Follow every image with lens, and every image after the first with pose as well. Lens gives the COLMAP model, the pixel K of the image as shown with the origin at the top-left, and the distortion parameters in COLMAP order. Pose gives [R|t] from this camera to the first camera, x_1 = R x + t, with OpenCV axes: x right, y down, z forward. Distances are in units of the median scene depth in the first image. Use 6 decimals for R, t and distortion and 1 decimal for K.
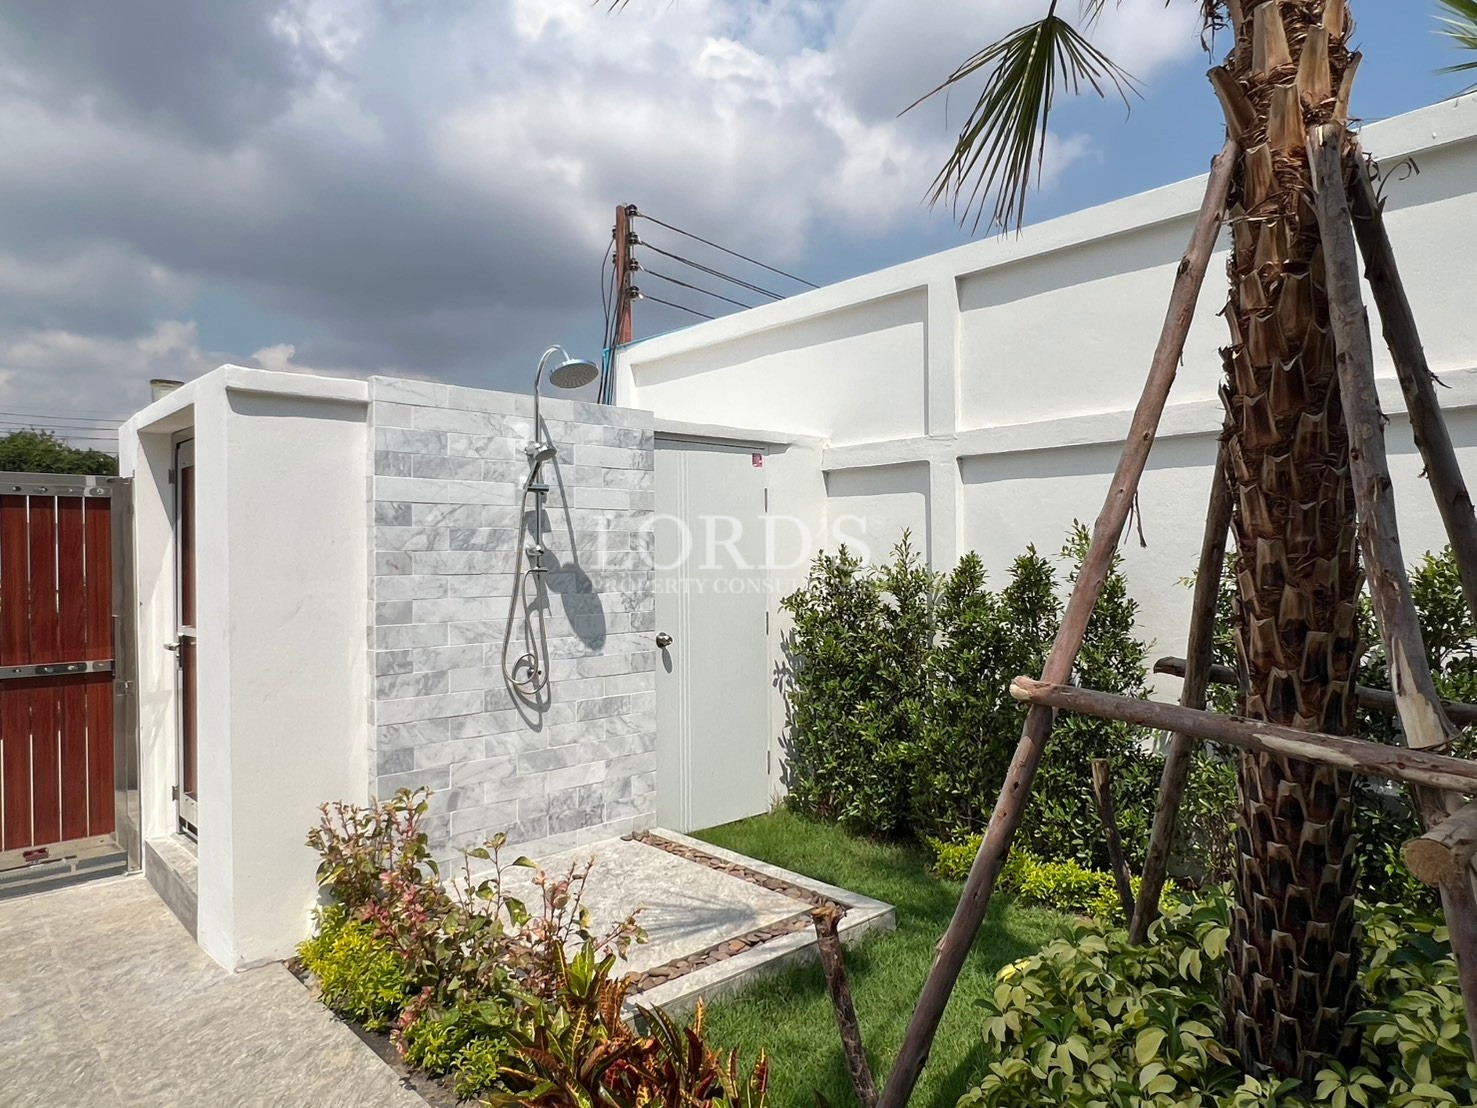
lens RADIAL K [[931.4, 0, 728.0], [0, 931.4, 557.8], [0, 0, 1]] dist [-0.004639, -0.000862]
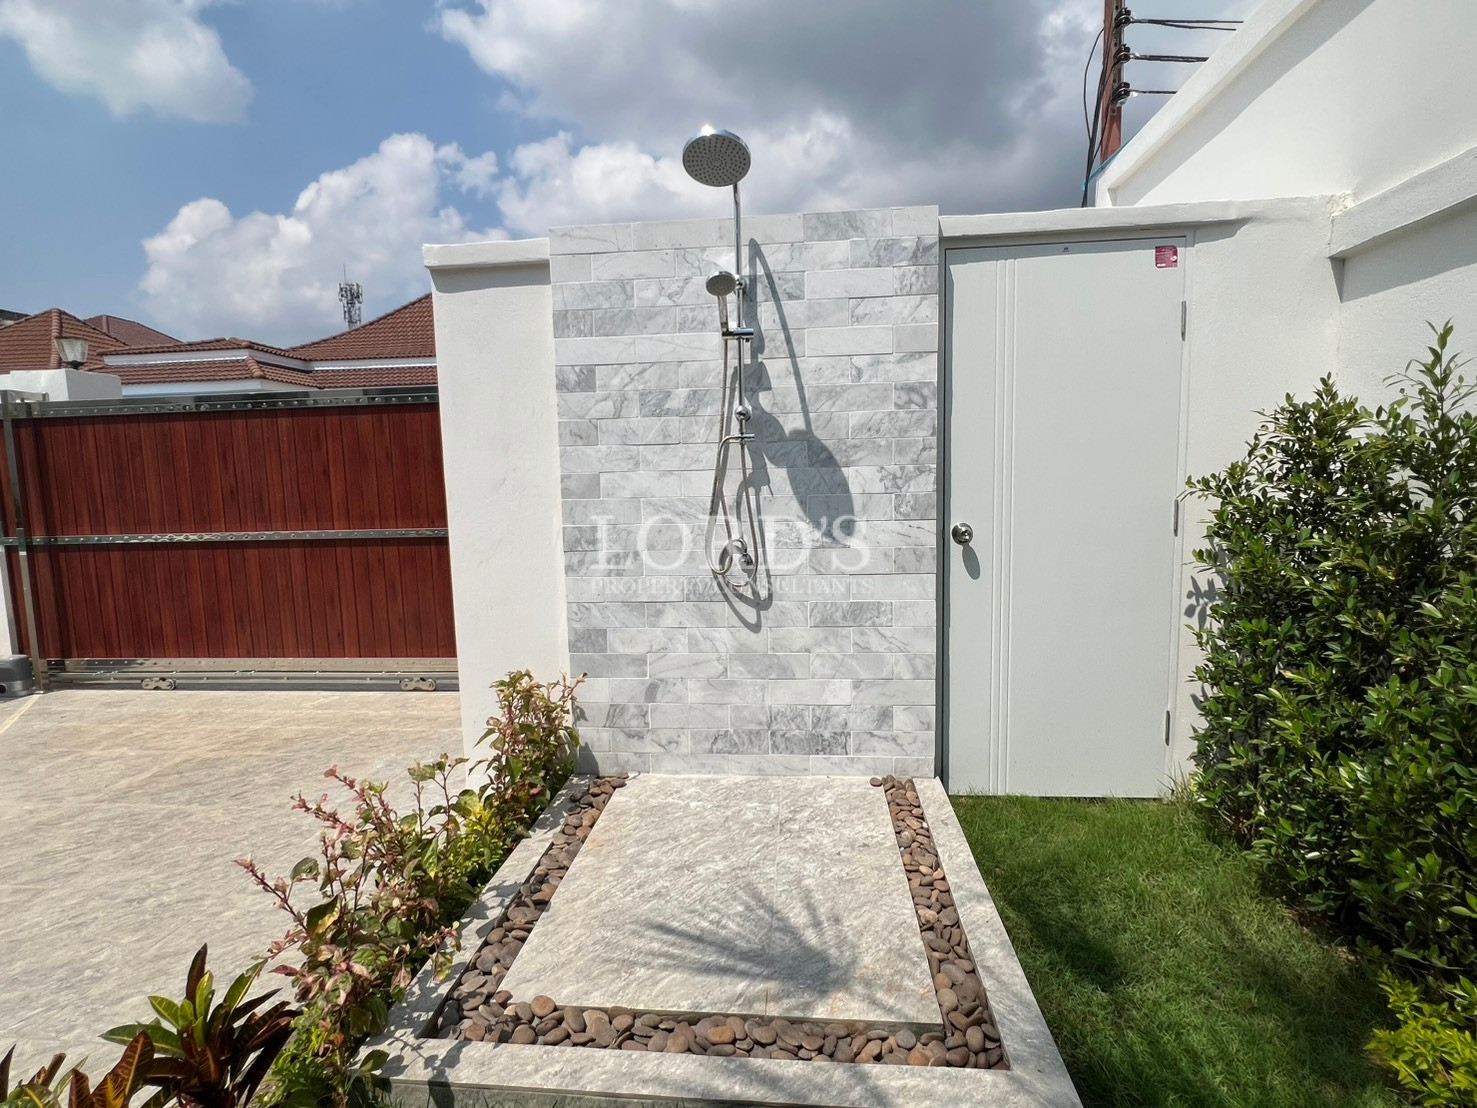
lens RADIAL K [[717.3, 0, 737.1], [0, 717.3, 557.3], [0, 0, 1]] dist [-0.001697, 0.000624]
pose [[0.674557, 0.074433, -0.734461, 0.252833], [0.016407, 0.993147, 0.115718, 0.043261], [0.738041, -0.090108, 0.668712, 0.549798]]
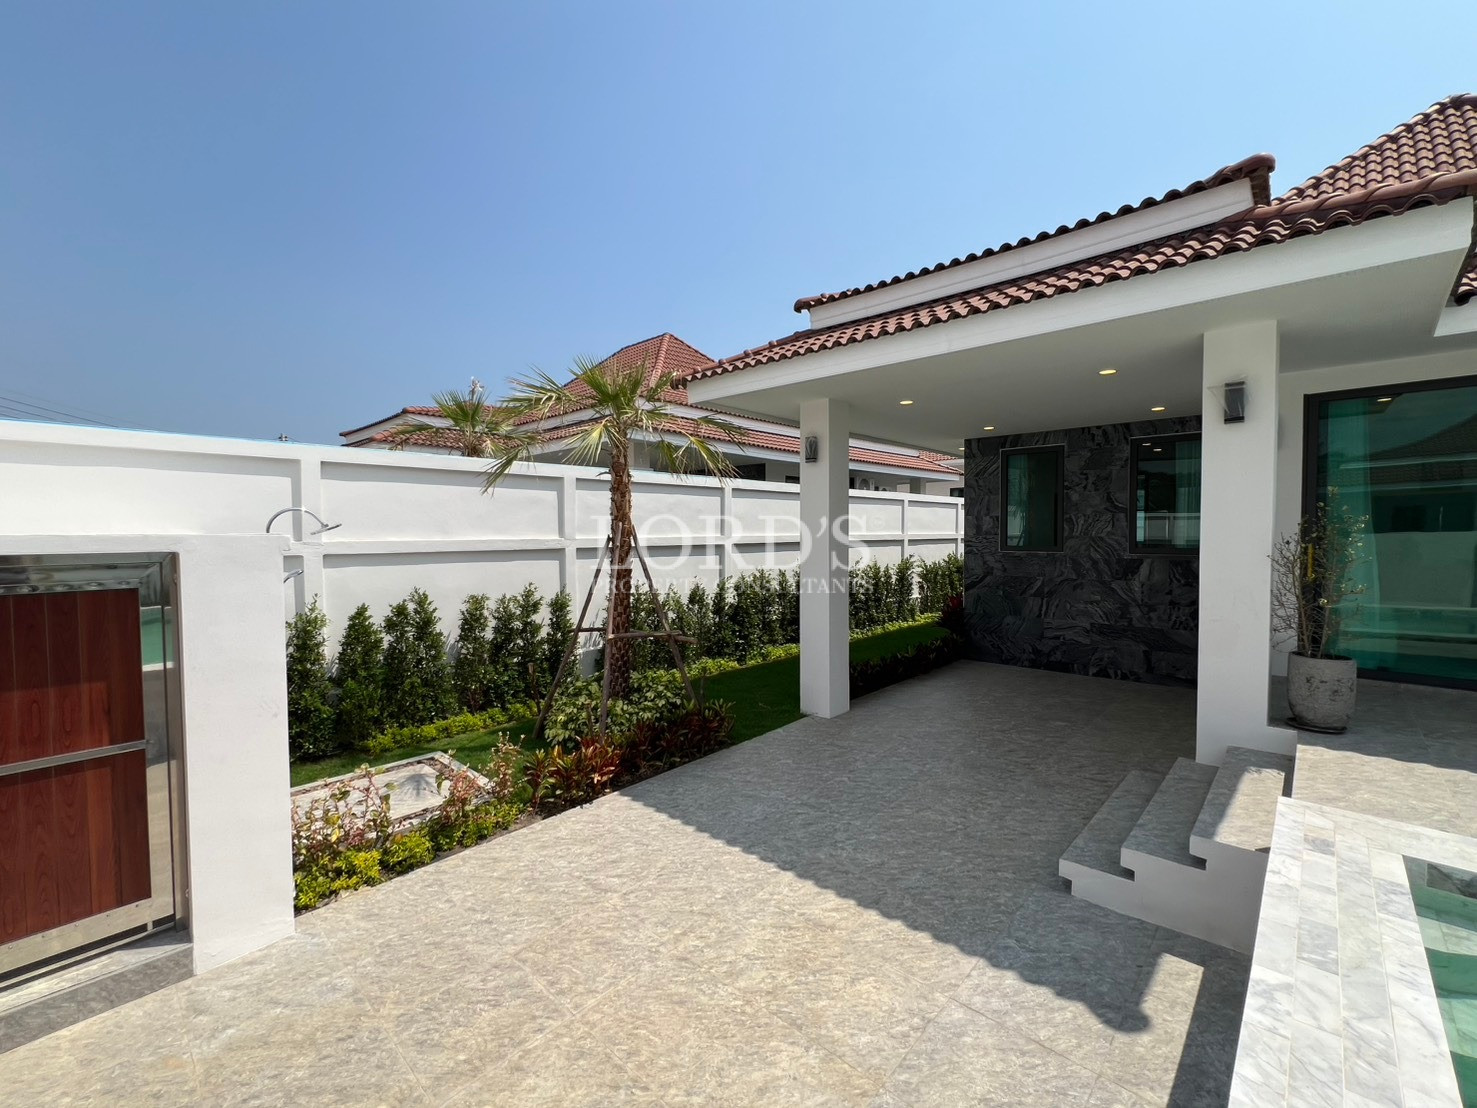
lens RADIAL K [[630.2, 0, 738.5], [0, 630.2, 554.0], [0, 0, 1]] dist [-0.002341, -0.000049]
pose [[-0.086068, -0.024375, 0.995991, -1.293182], [0.005377, 0.999675, 0.024930, -0.157393], [-0.996275, 0.007501, -0.085909, 0.286328]]
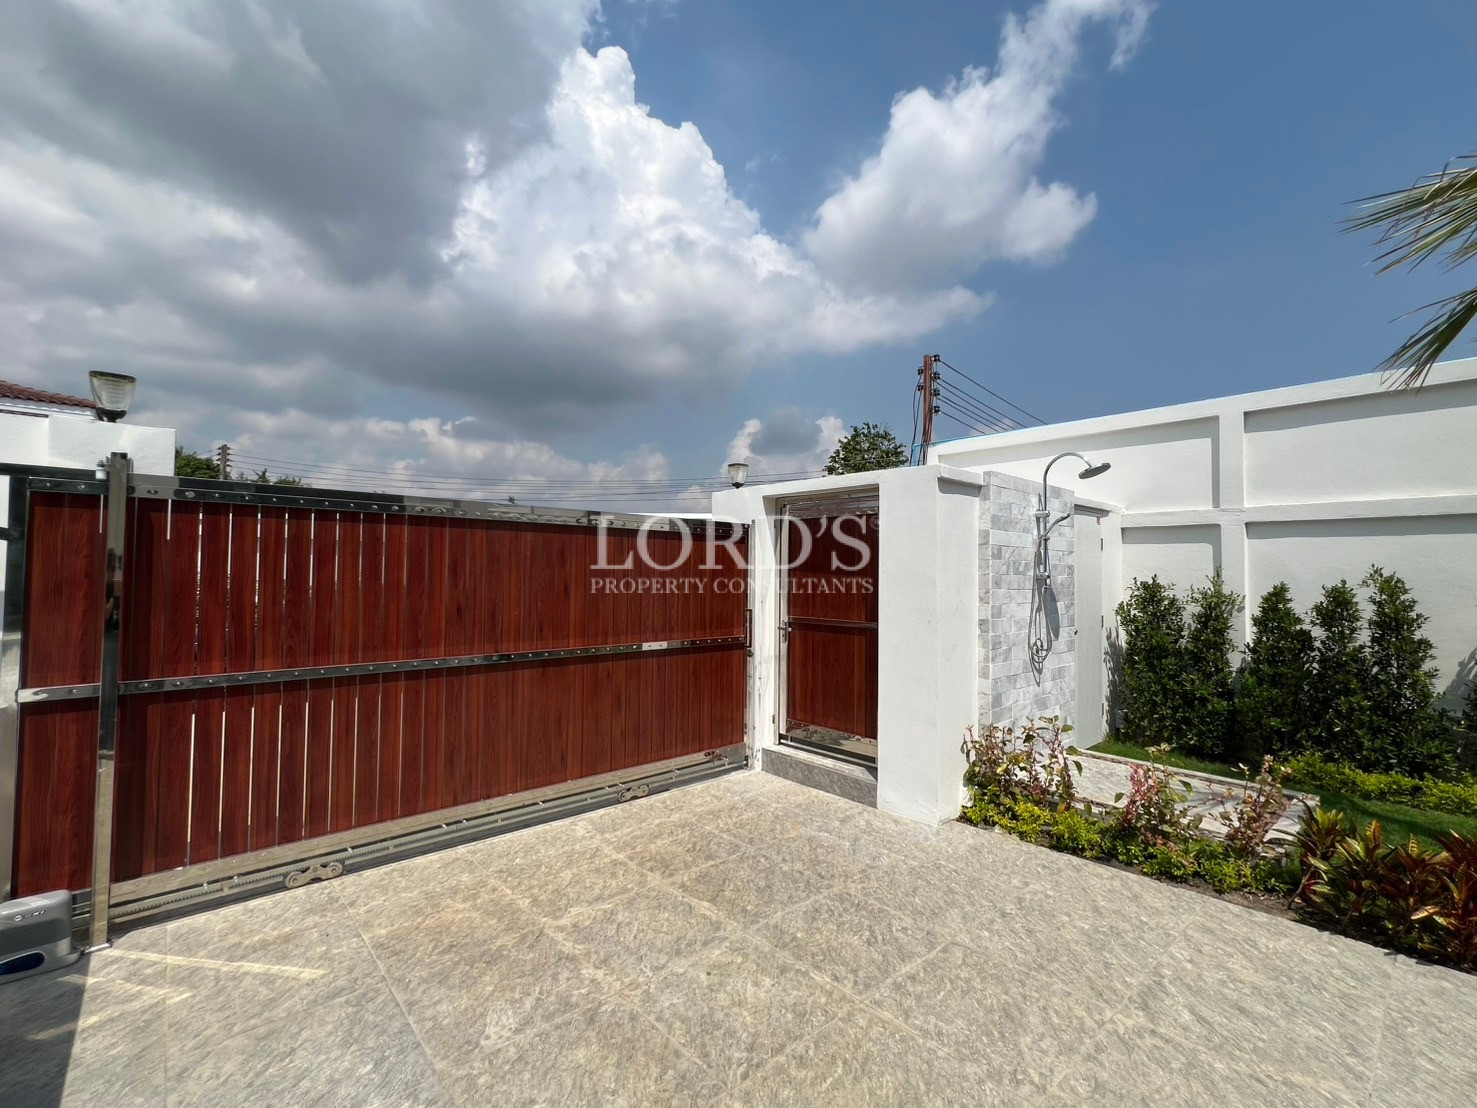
lens RADIAL K [[642.3, 0, 734.0], [0, 642.3, 554.7], [0, 0, 1]] dist [-0.002740, -0.000211]
pose [[0.999669, 0.022825, -0.011867, -0.719984], [-0.023187, 0.999241, -0.031309, 0.003306], [0.011144, 0.031573, 0.999439, -0.140813]]
